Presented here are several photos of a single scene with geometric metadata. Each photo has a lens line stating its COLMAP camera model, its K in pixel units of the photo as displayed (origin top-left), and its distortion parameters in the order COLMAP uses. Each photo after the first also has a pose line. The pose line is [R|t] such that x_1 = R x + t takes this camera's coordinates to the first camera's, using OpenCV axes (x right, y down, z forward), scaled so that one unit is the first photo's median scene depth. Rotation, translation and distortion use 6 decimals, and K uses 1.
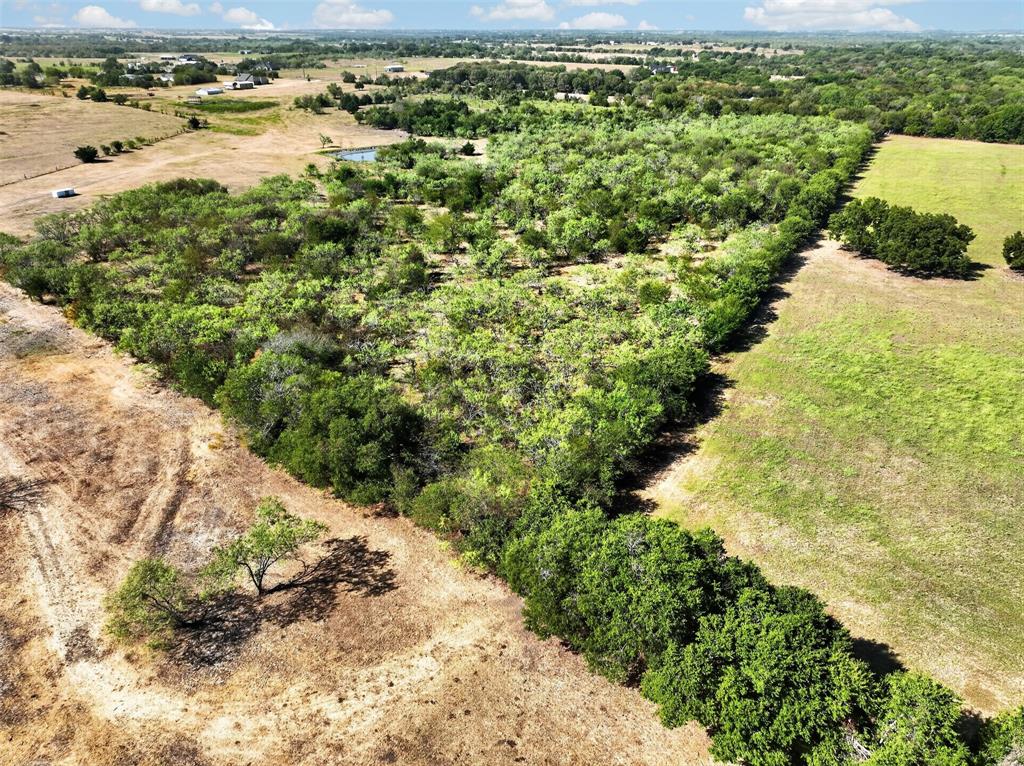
lens RADIAL K [[719.6, 0, 512.2], [0, 719.6, 383.1], [0, 0, 1]] dist [-0.001276, 0.016391]
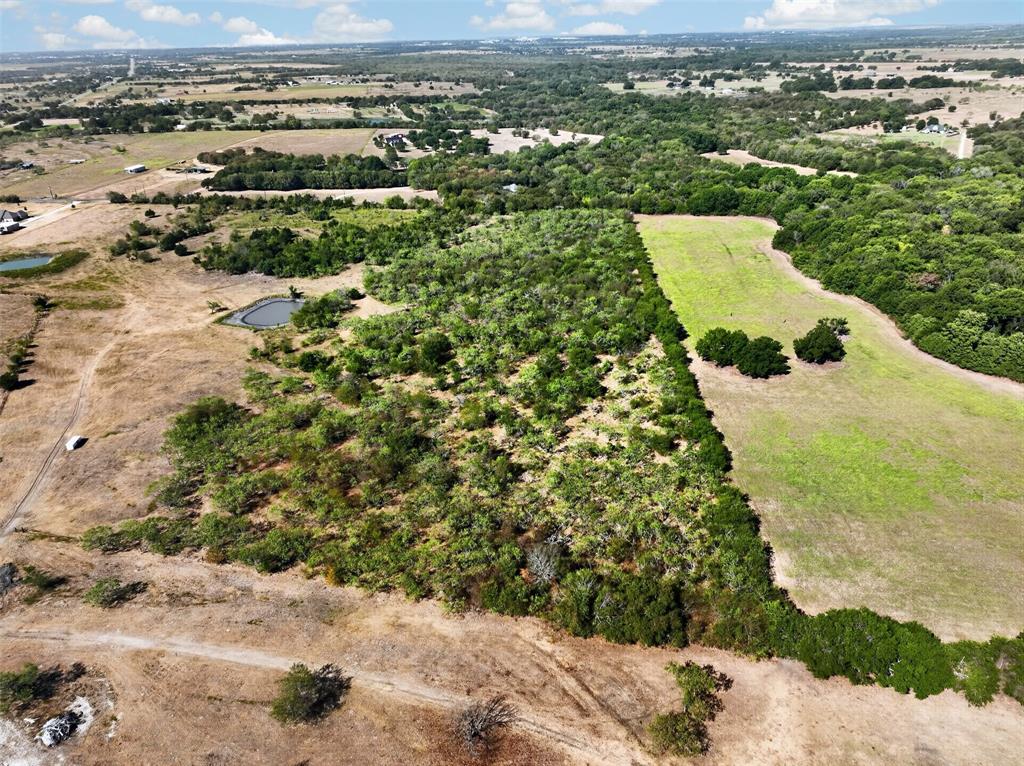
lens RADIAL K [[719.6, 0, 512.3], [0, 719.6, 385.7], [0, 0, 1]] dist [-0.001276, 0.016391]
pose [[0.897576, -0.222388, 0.380658, -0.629326], [0.223067, 0.973856, 0.042963, -0.360939], [-0.380261, 0.046349, 0.923717, -0.319437]]
